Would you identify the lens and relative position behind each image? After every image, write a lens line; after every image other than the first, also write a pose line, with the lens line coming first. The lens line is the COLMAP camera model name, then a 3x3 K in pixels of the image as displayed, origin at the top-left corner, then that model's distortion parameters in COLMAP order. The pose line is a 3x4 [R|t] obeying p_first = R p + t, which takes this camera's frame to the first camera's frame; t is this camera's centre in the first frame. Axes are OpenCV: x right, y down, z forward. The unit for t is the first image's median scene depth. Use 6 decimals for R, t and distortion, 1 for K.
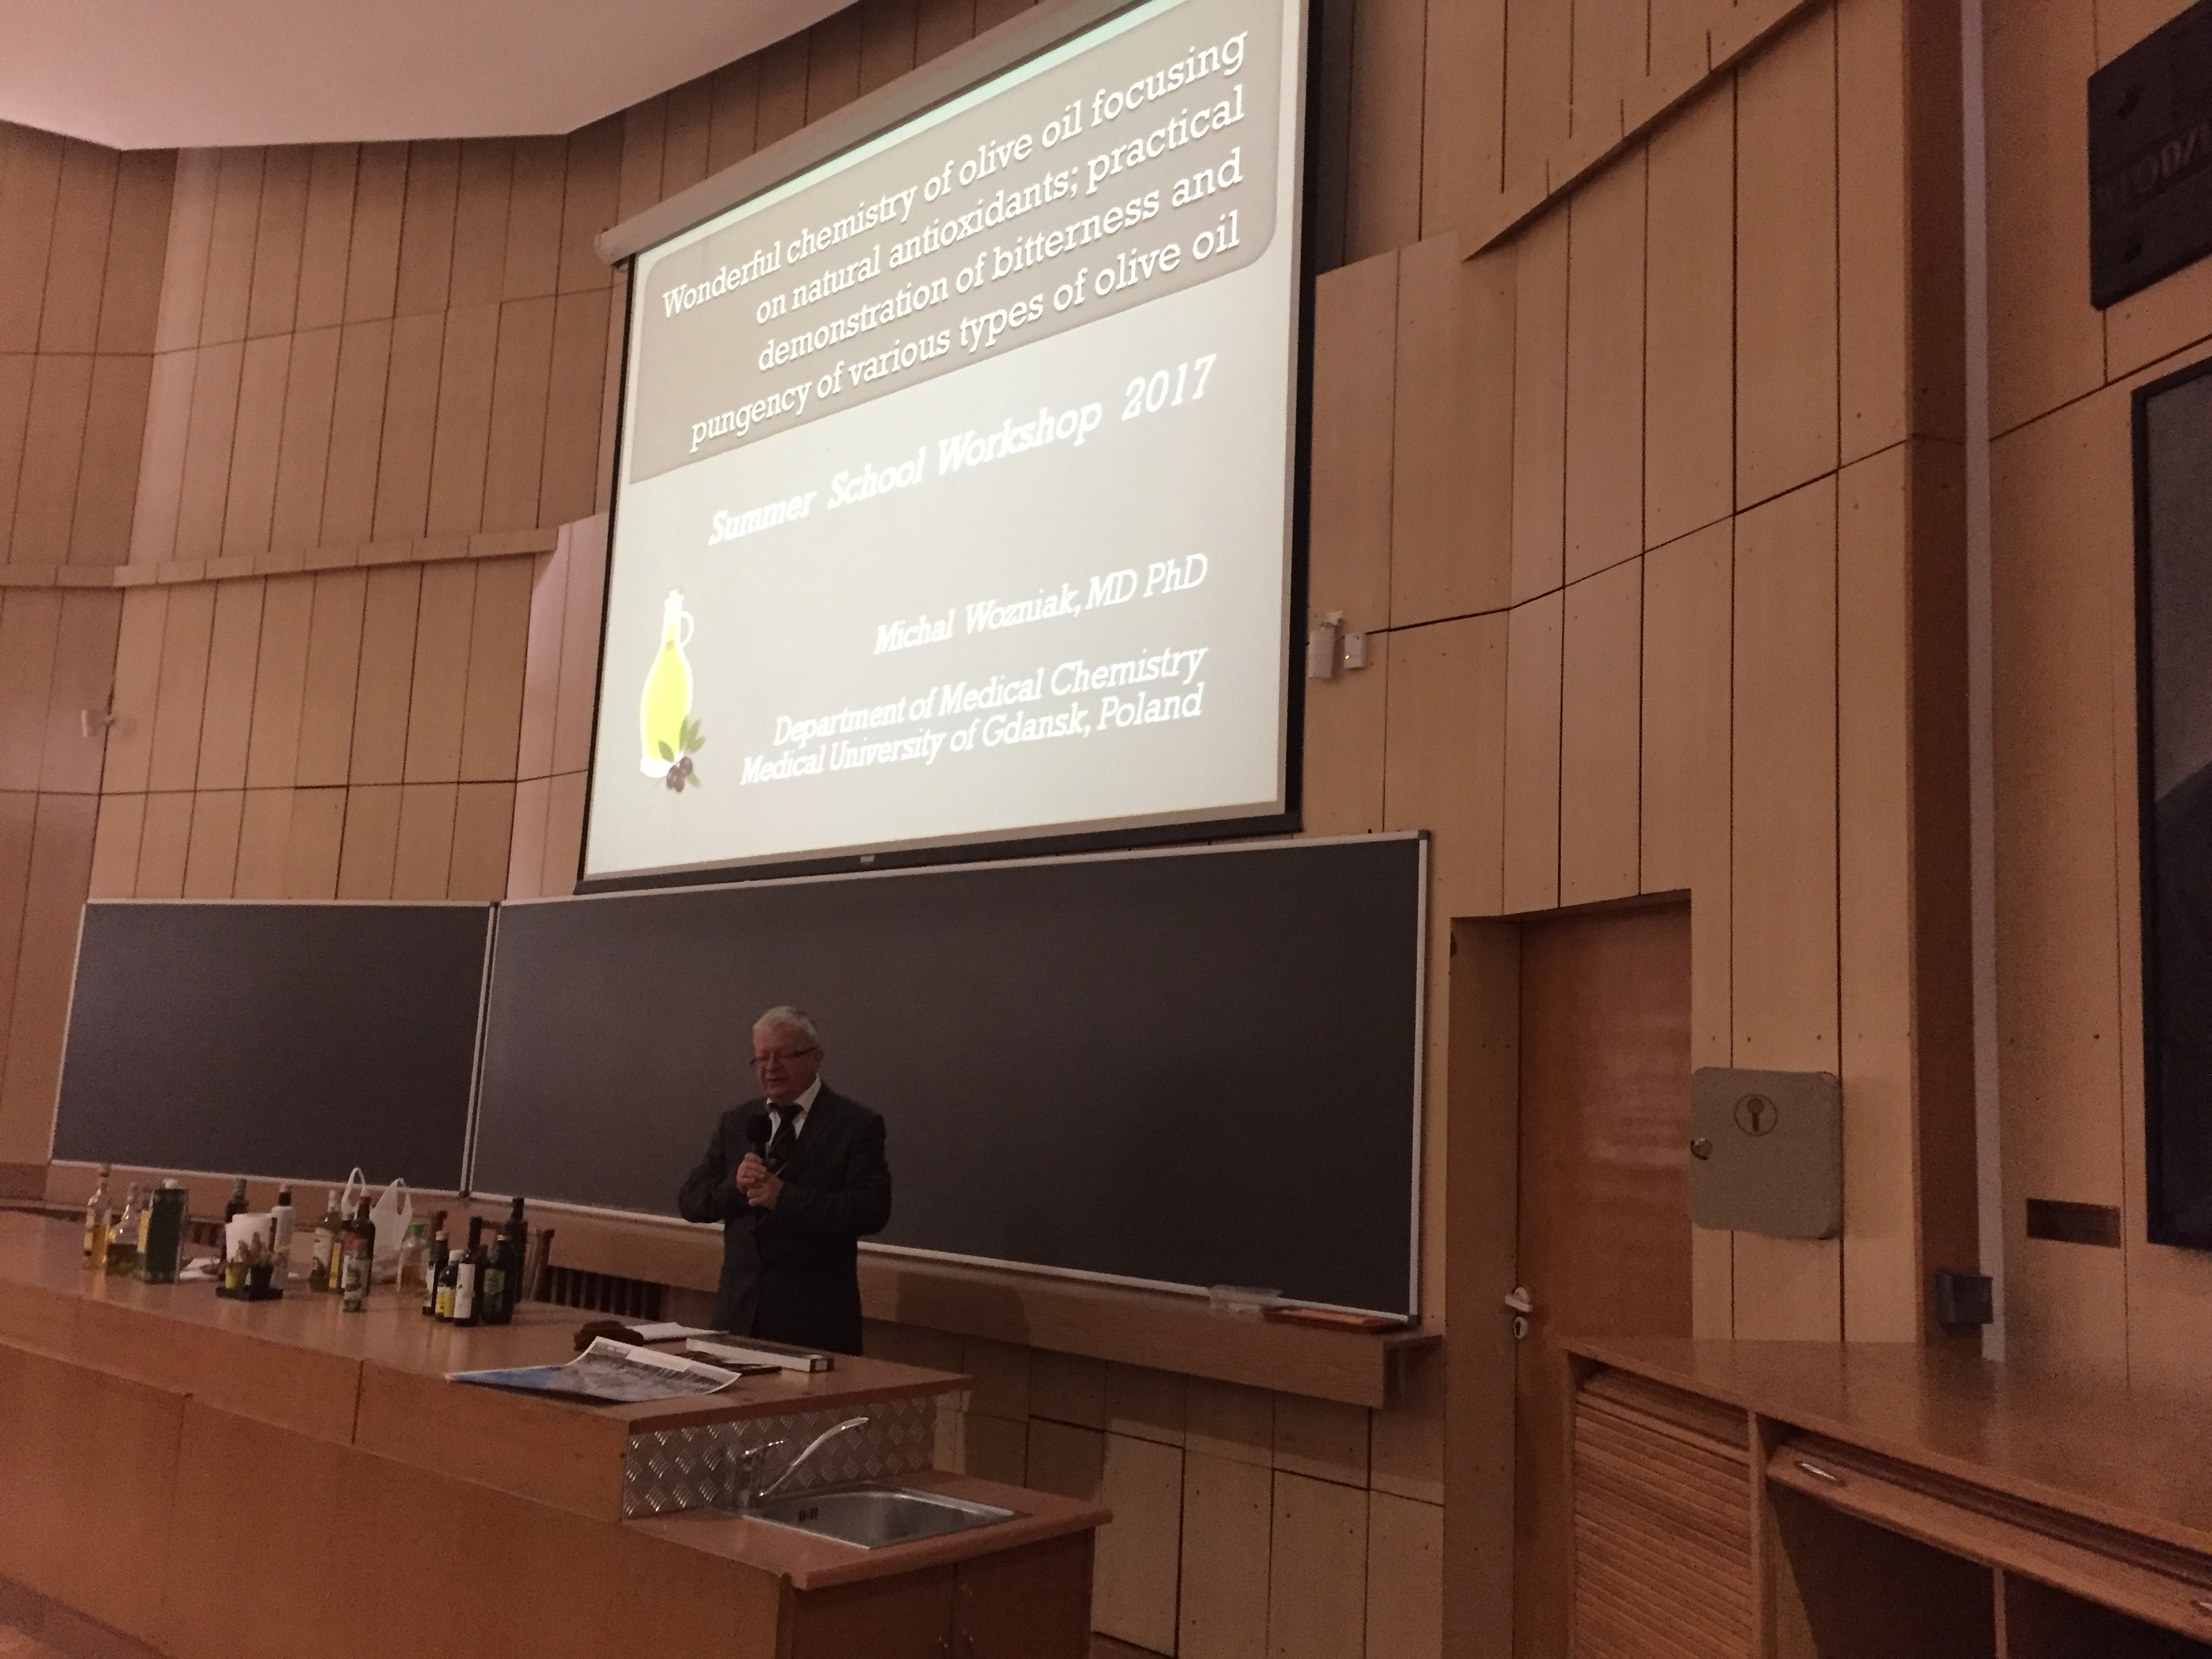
lens RADIAL K [[1881.4, 0, 1106.0], [0, 1881.4, 829.5], [0, 0, 1]] dist [0.086717, -0.117353]
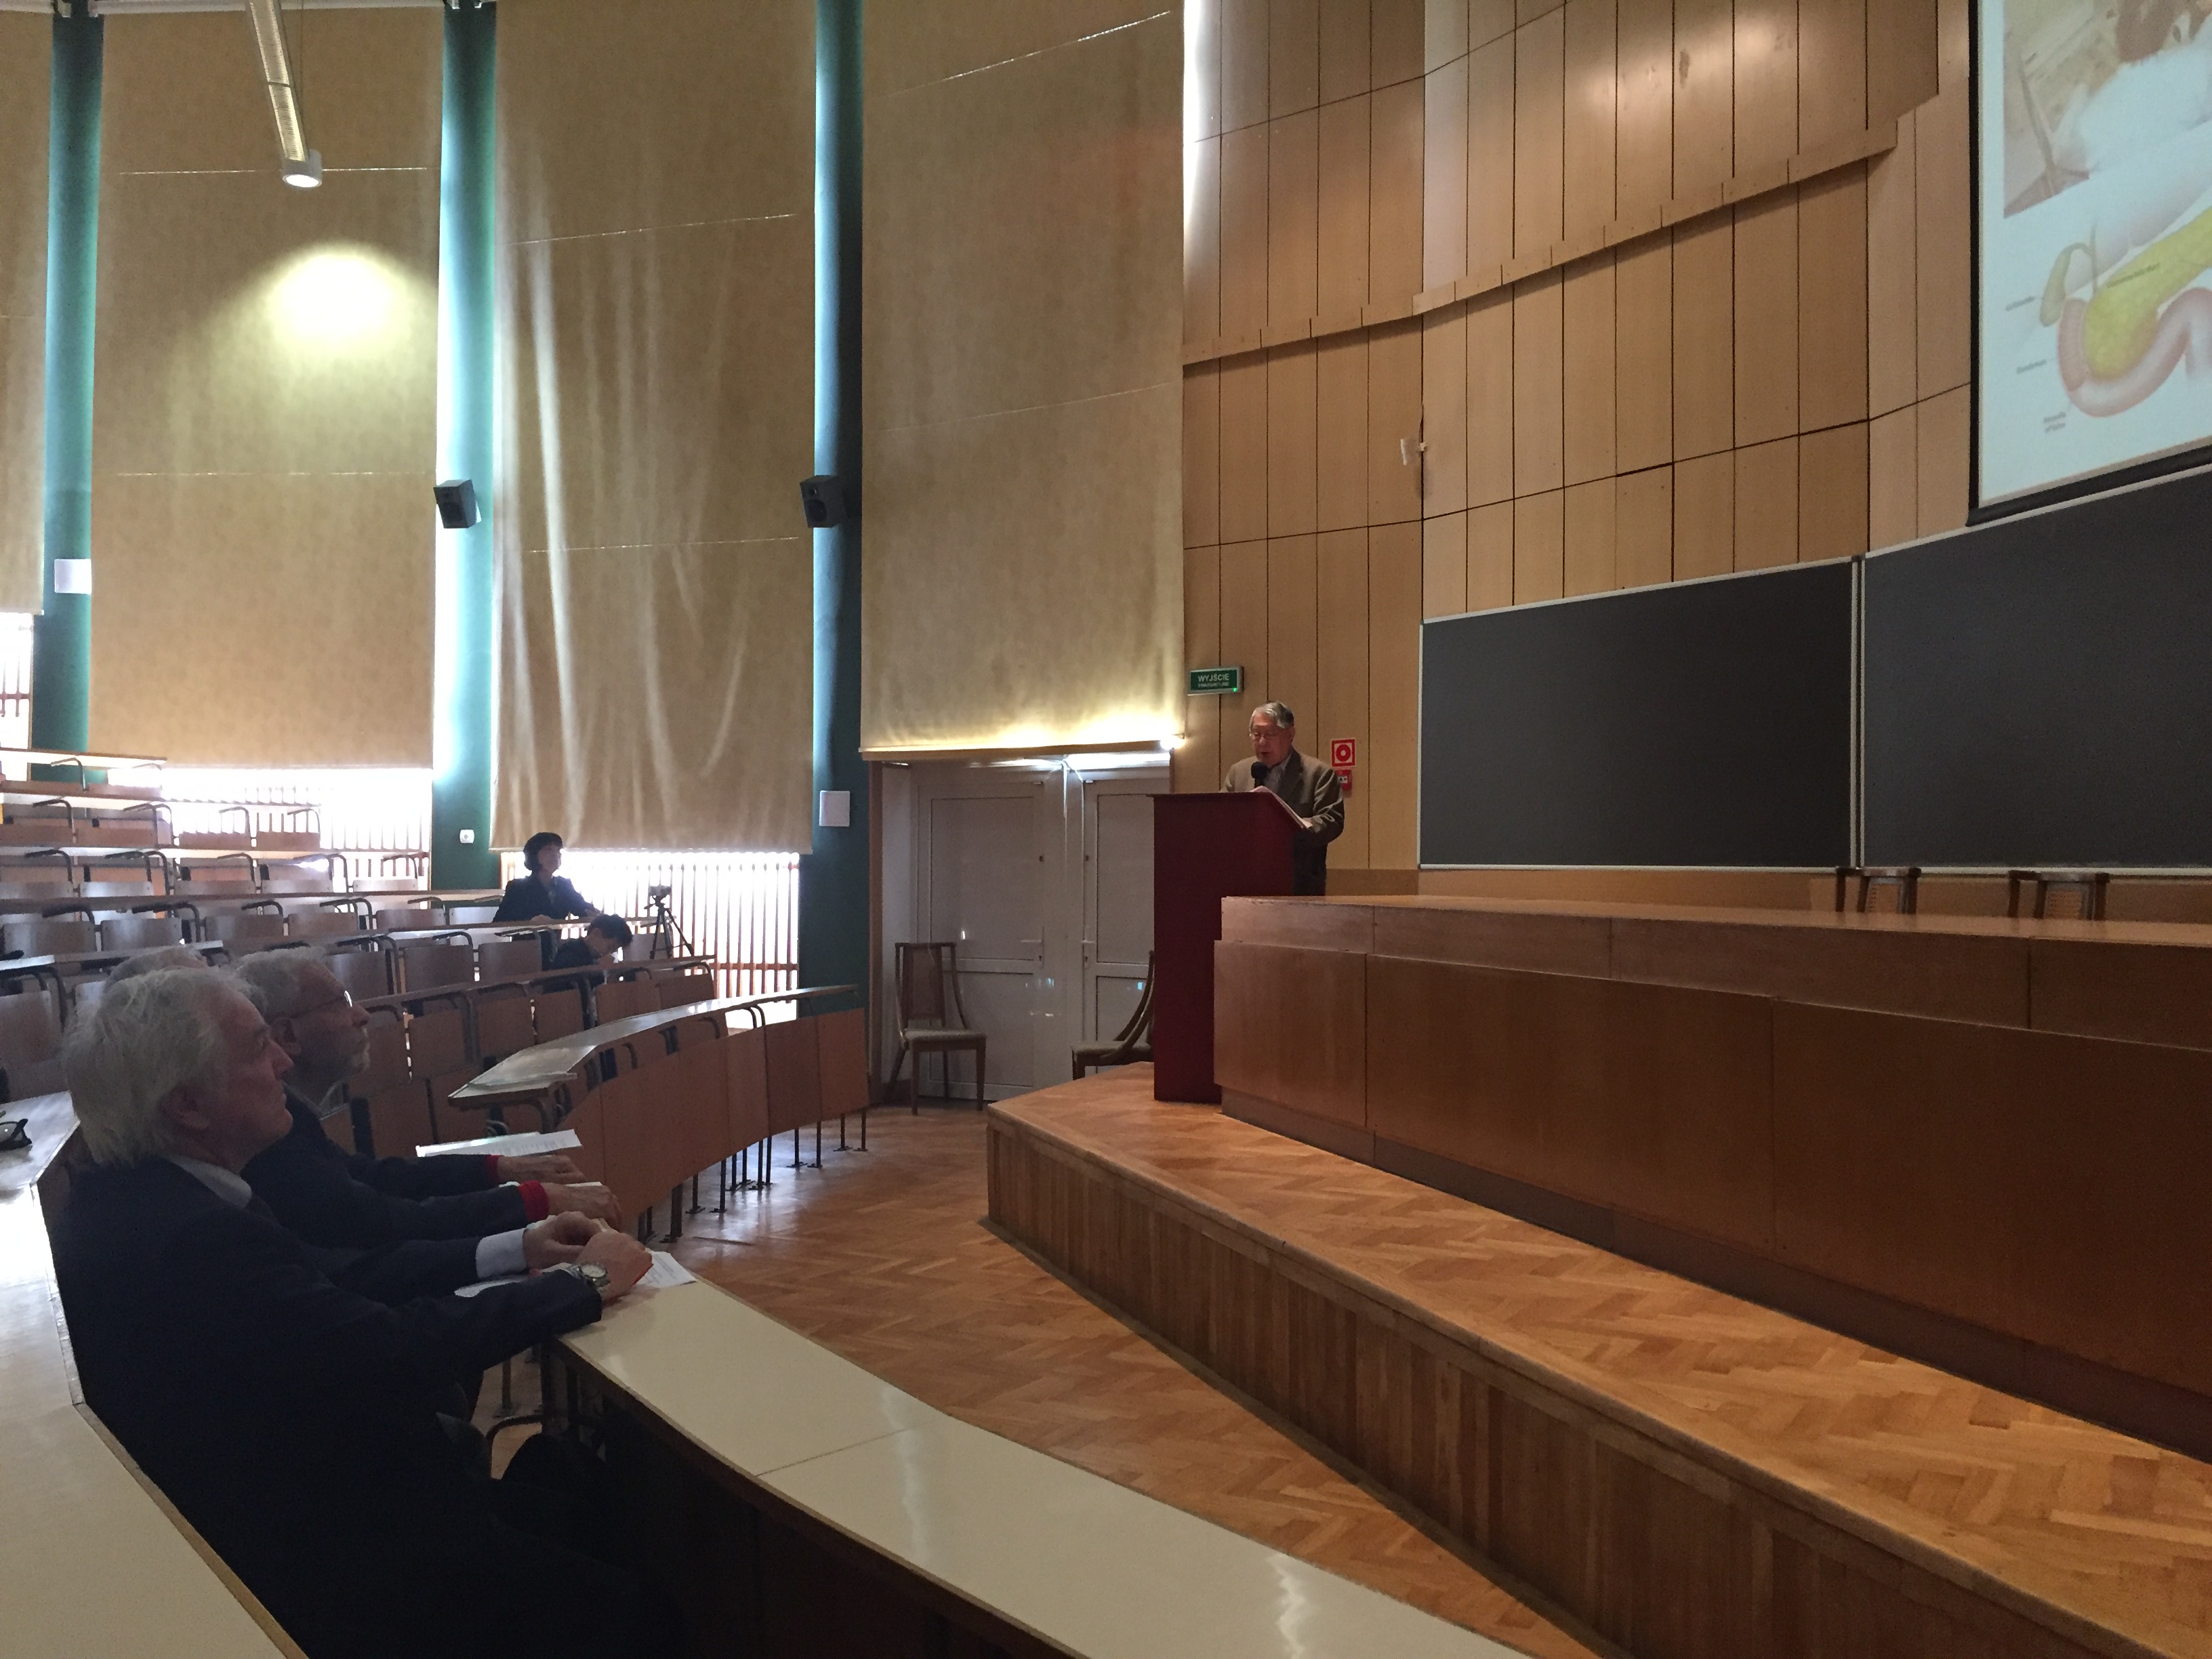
lens RADIAL K [[1881.4, 0, 1106.0], [0, 1881.4, 829.5], [0, 0, 1]] dist [0.086717, -0.117353]
pose [[0.839051, -0.055269, -0.541238, -0.205448], [0.114136, 0.990570, 0.075786, 0.087133], [0.531945, -0.125364, 0.837447, 0.033526]]
